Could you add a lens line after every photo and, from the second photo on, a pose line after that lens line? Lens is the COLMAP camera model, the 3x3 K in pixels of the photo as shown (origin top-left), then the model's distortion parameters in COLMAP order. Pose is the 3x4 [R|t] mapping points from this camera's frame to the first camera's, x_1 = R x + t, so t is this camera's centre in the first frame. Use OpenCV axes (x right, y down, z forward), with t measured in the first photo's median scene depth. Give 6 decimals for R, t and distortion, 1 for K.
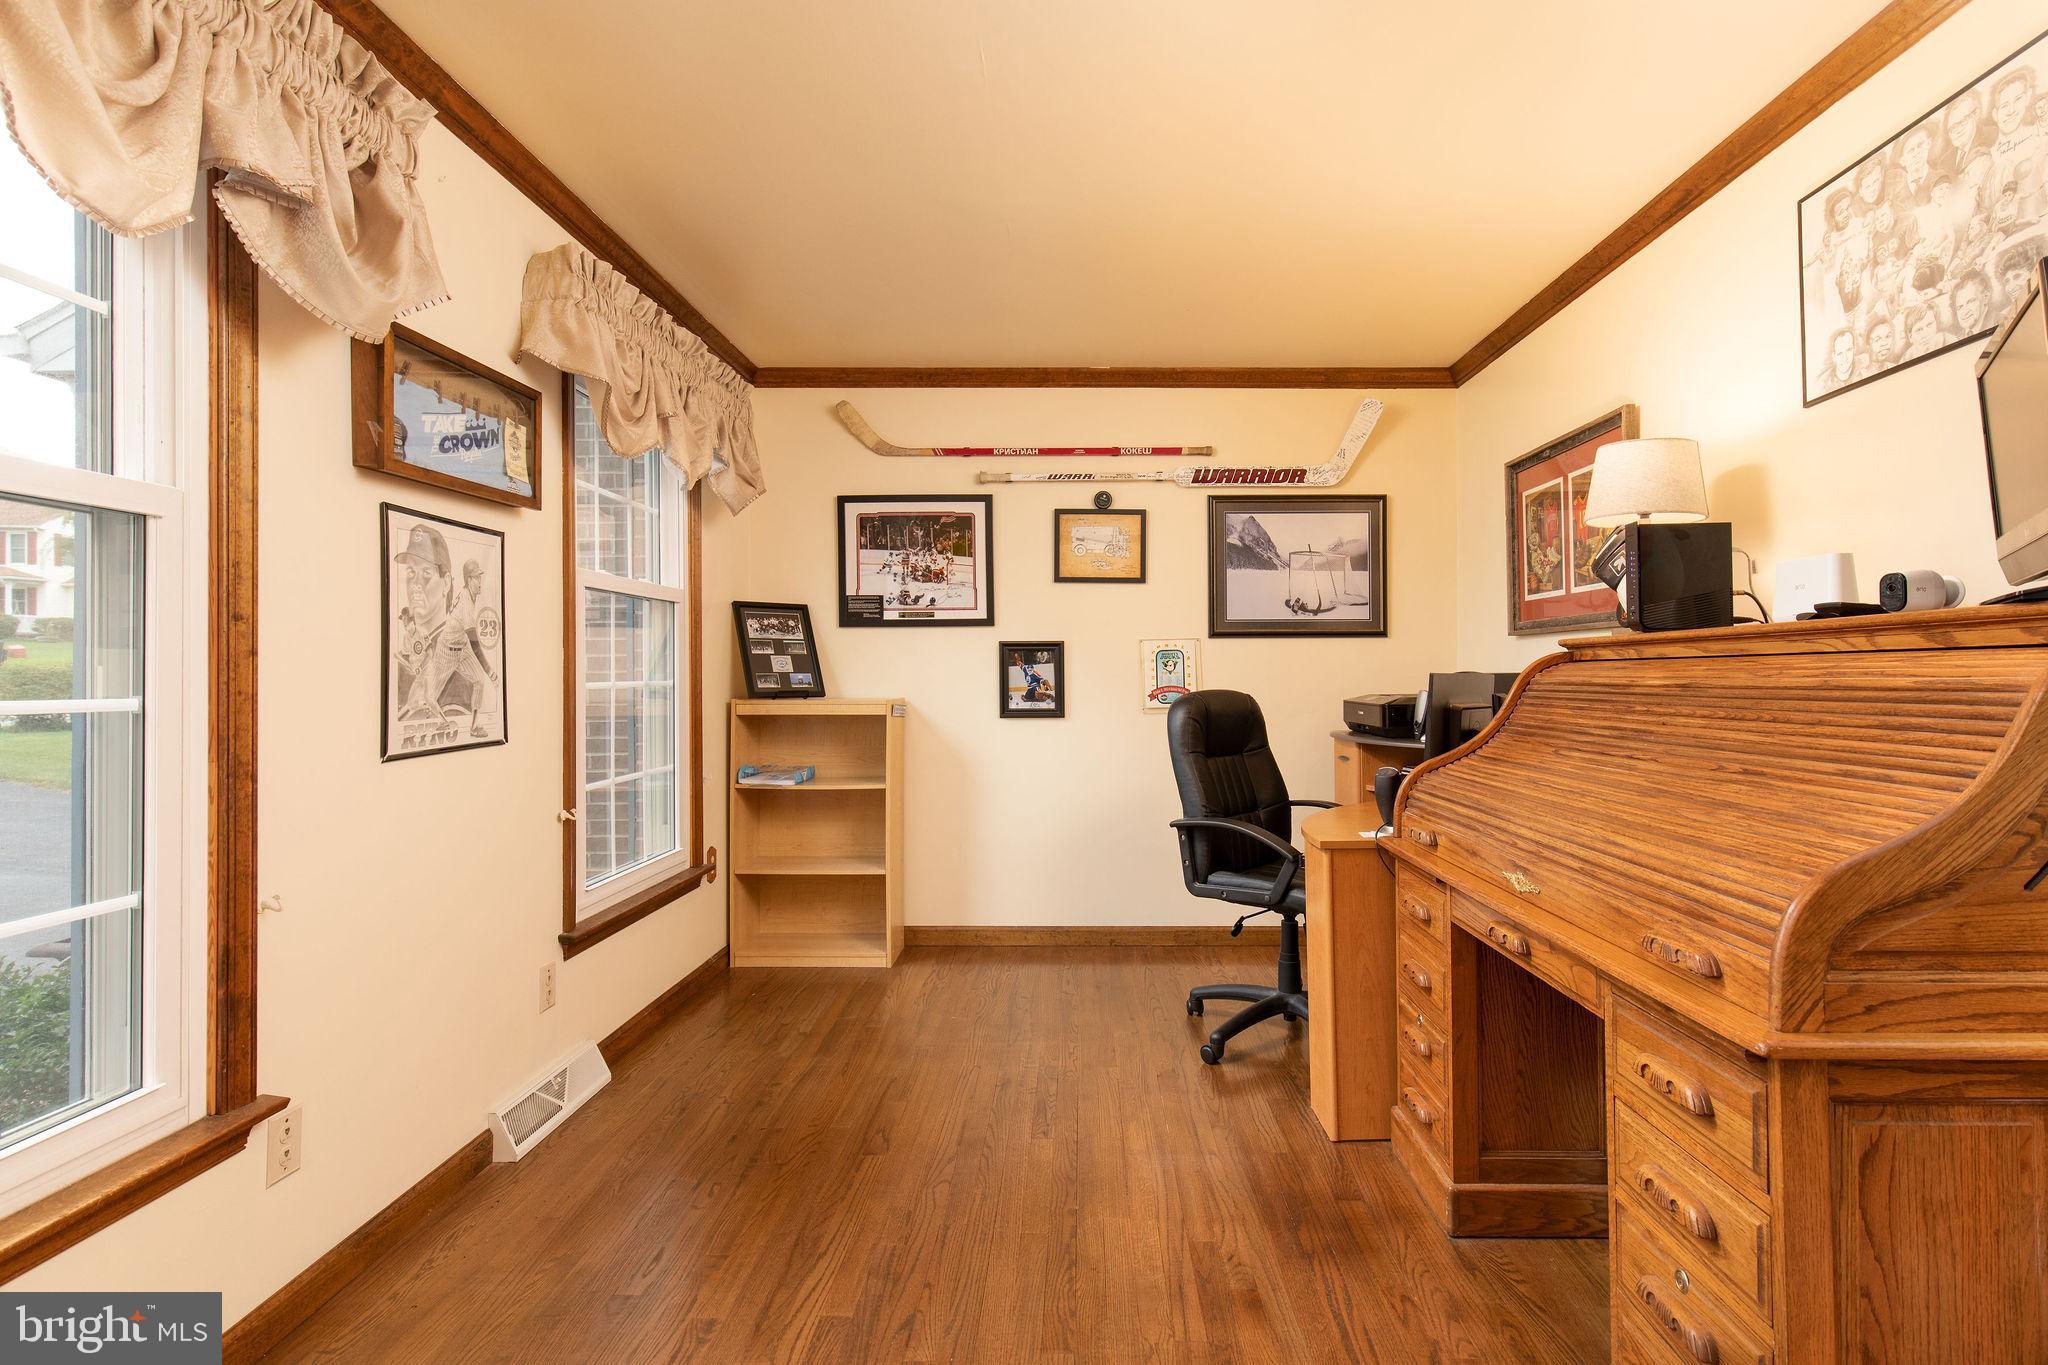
lens RADIAL K [[1034.3, 0, 1029.2], [0, 1034.3, 657.2], [0, 0, 1]] dist [-0.001453, -0.000300]
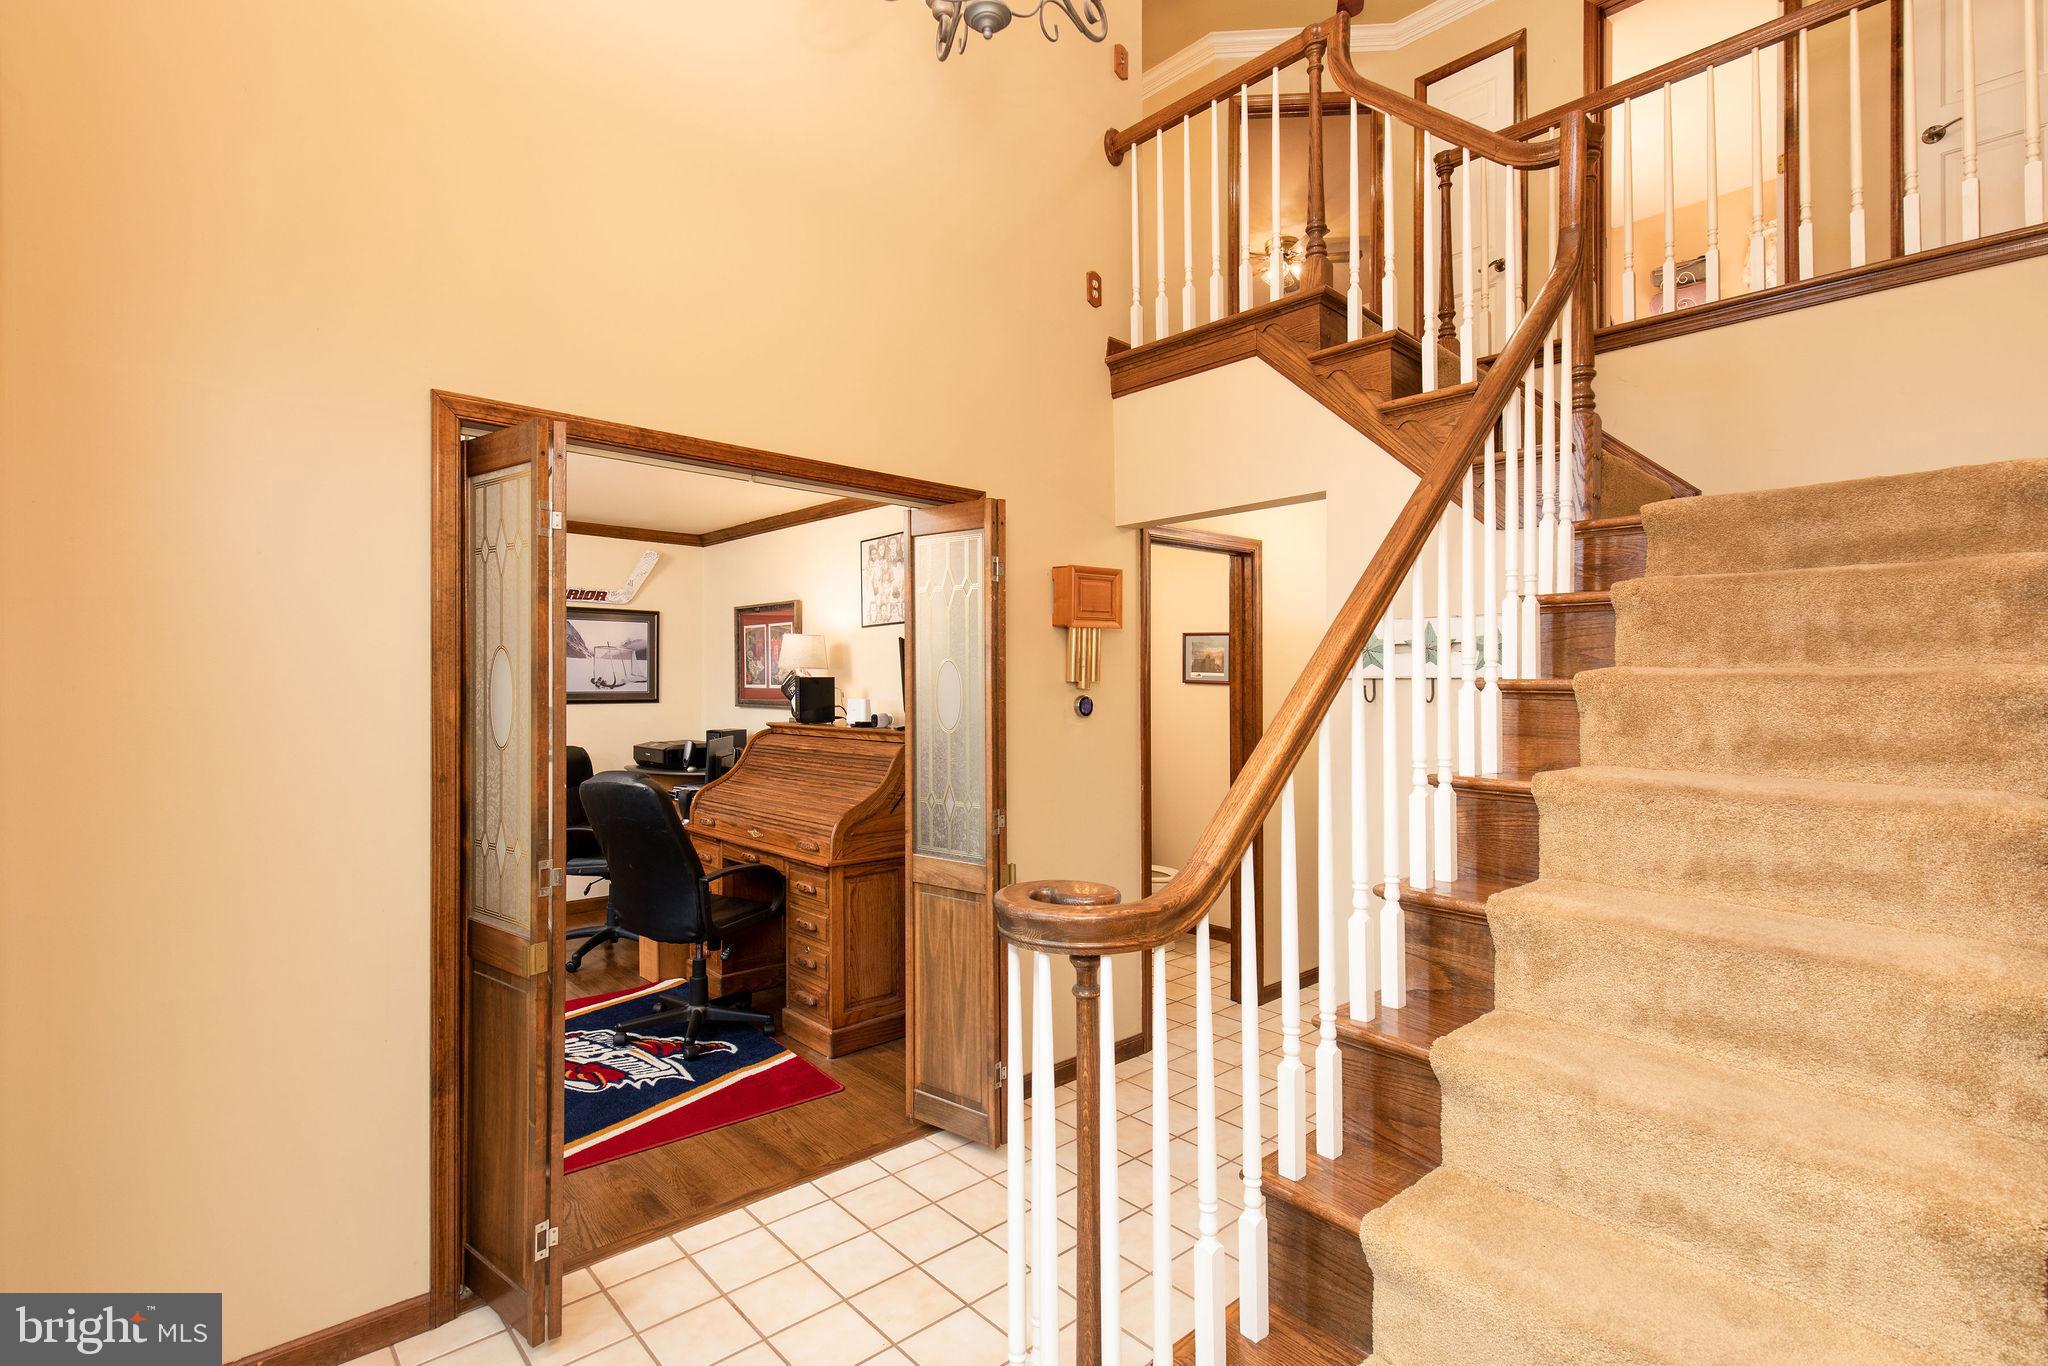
lens RADIAL K [[933.1, 0, 1018.6], [0, 933.1, 694.8], [0, 0, 1]] dist [0.002728, 0.000408]
pose [[0.727863, -0.000525, 0.685722, -0.534263], [-0.011538, 0.999849, 0.013012, -0.134604], [-0.685625, -0.017383, 0.727747, -0.940457]]
